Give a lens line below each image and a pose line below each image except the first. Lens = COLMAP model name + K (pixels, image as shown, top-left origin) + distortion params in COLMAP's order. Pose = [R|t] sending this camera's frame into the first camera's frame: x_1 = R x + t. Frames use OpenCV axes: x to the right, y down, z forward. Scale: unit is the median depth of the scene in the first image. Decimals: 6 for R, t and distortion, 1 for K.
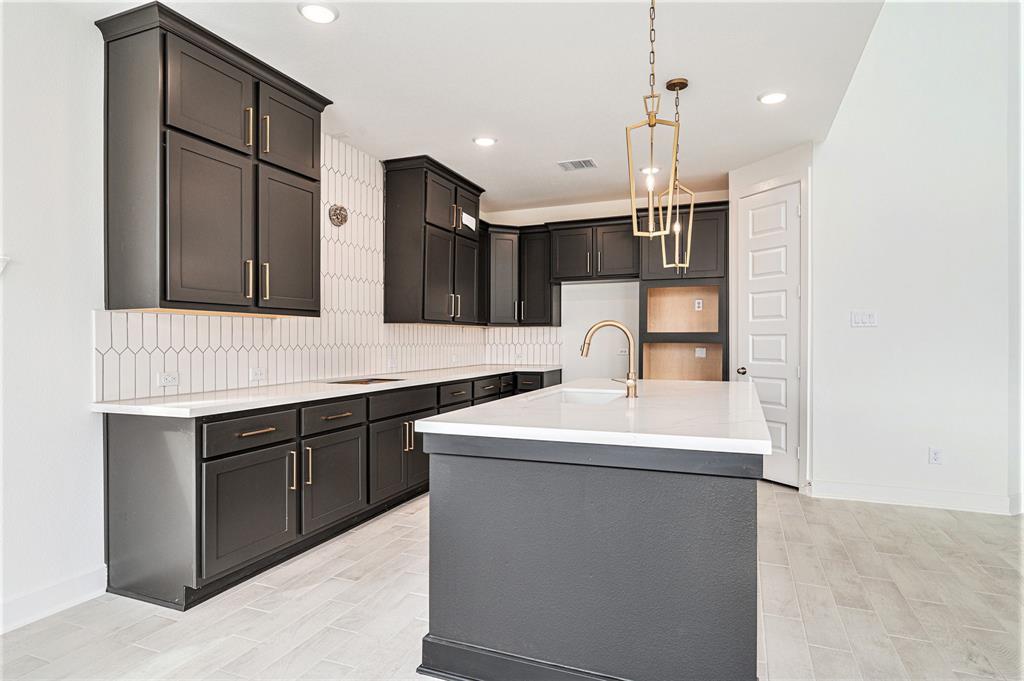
lens RADIAL K [[558.2, 0, 505.9], [0, 558.2, 340.0], [0, 0, 1]] dist [-0.007969, -0.000305]
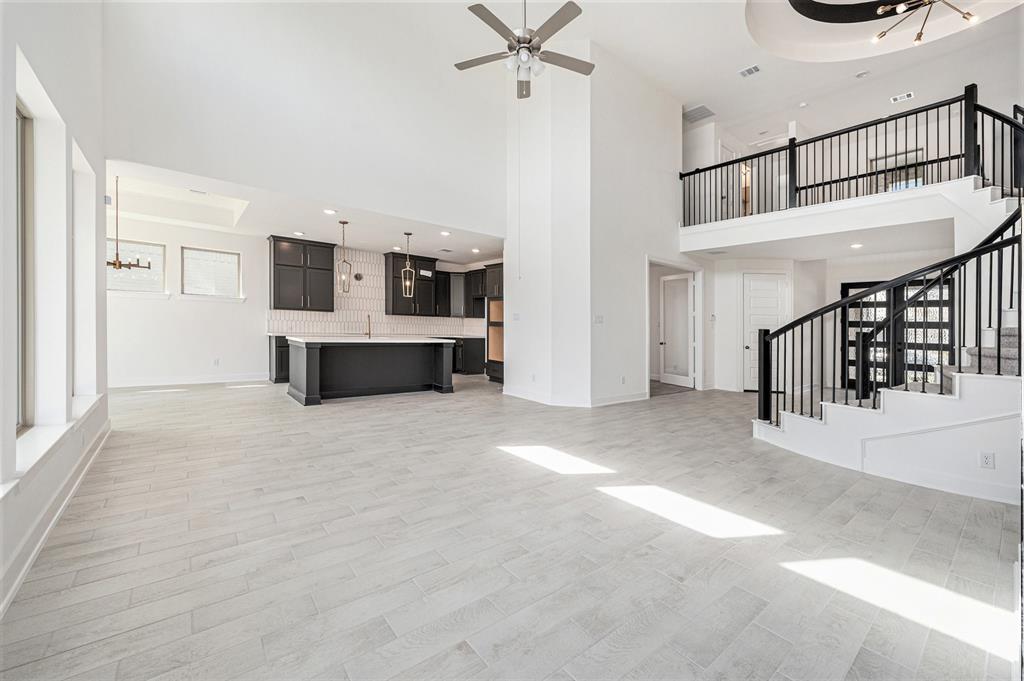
lens RADIAL K [[401.6, 0, 512.0], [0, 401.6, 340.5], [0, 0, 1]] dist [0.001988, 0.000168]
pose [[0.878230, 0.048354, -0.475788, 1.230706], [-0.034637, 0.998694, 0.037563, -0.000736], [0.476983, -0.016509, 0.878757, -0.400434]]
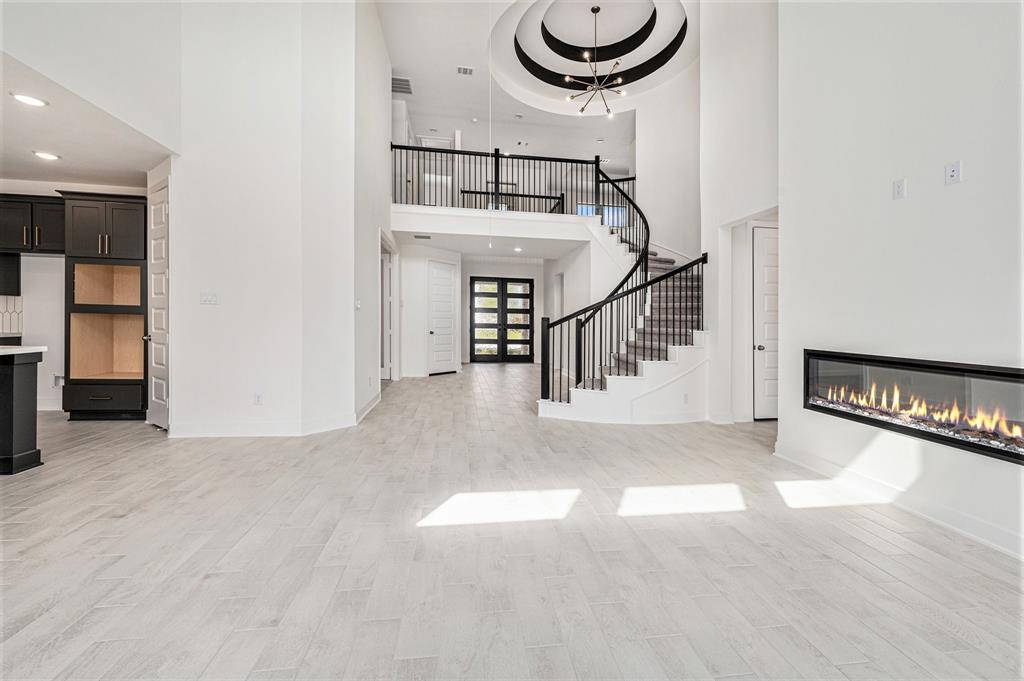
lens RADIAL K [[415.1, 0, 512.6], [0, 415.1, 327.5], [0, 0, 1]] dist [-0.000133, 0.000002]
pose [[0.863645, 0.015146, 0.503873, 0.664101], [-0.026262, 0.999543, 0.014968, -0.002039], [-0.503416, -0.026160, 0.863648, -0.182228]]
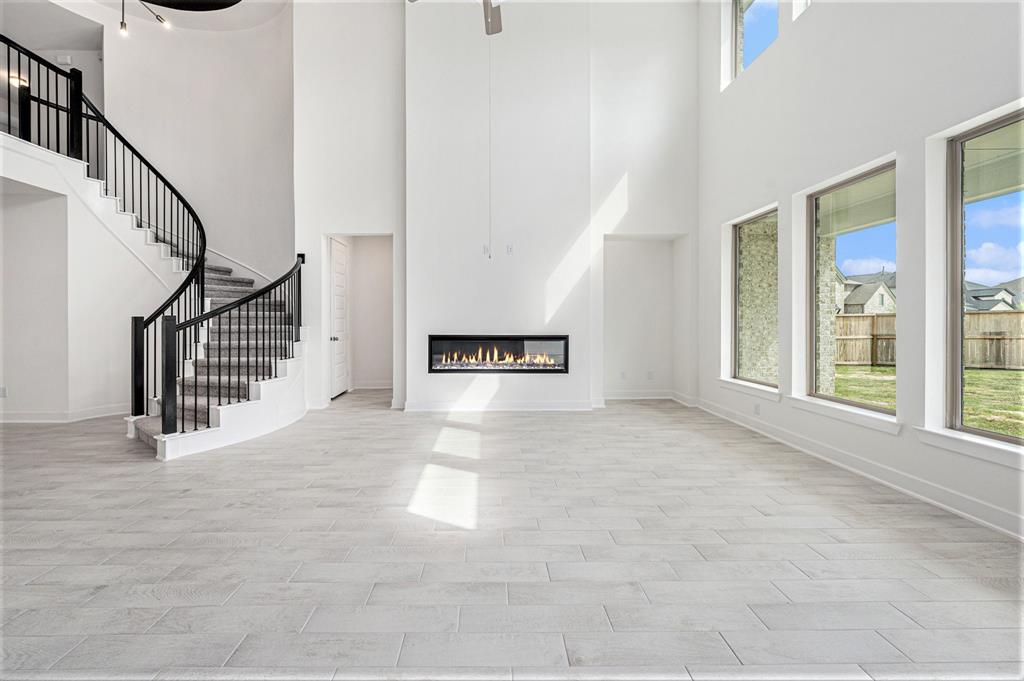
lens RADIAL K [[419.4, 0, 491.3], [0, 419.4, 325.2], [0, 0, 1]] dist [0.001438, 0.000088]
pose [[-0.386182, -0.004101, 0.922414, 0.352569], [0.004642, 0.999969, 0.006389, 0.000823], [-0.922411, 0.006749, -0.386150, 0.484718]]
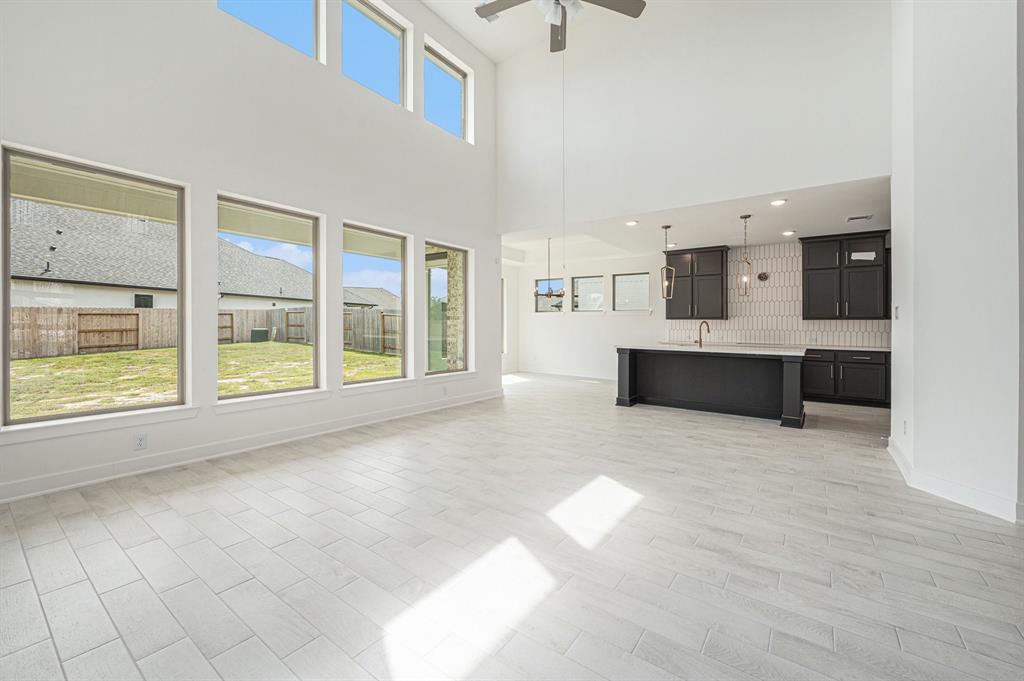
lens RADIAL K [[414.6, 0, 521.8], [0, 414.6, 350.9], [0, 0, 1]] dist [-0.001865, -0.000155]
pose [[-0.221239, 0.058574, -0.973459, 1.510798], [-0.010583, 0.997992, 0.062455, -0.001123], [0.975162, 0.024120, -0.220175, 0.329230]]
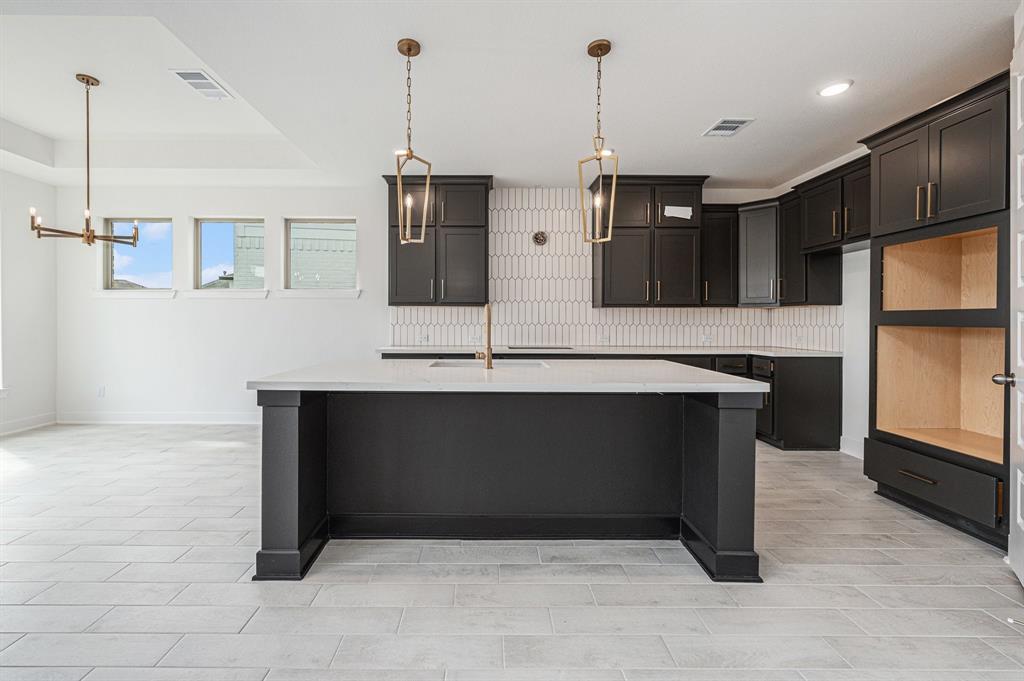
lens RADIAL K [[411.7, 0, 495.0], [0, 411.7, 329.7], [0, 0, 1]] dist [-0.000561, 0.000065]
pose [[0.390101, 0.023583, -0.920470, 0.605484], [-0.004365, 0.999708, 0.023763, -0.000551], [0.920762, -0.005252, 0.390090, 0.391302]]
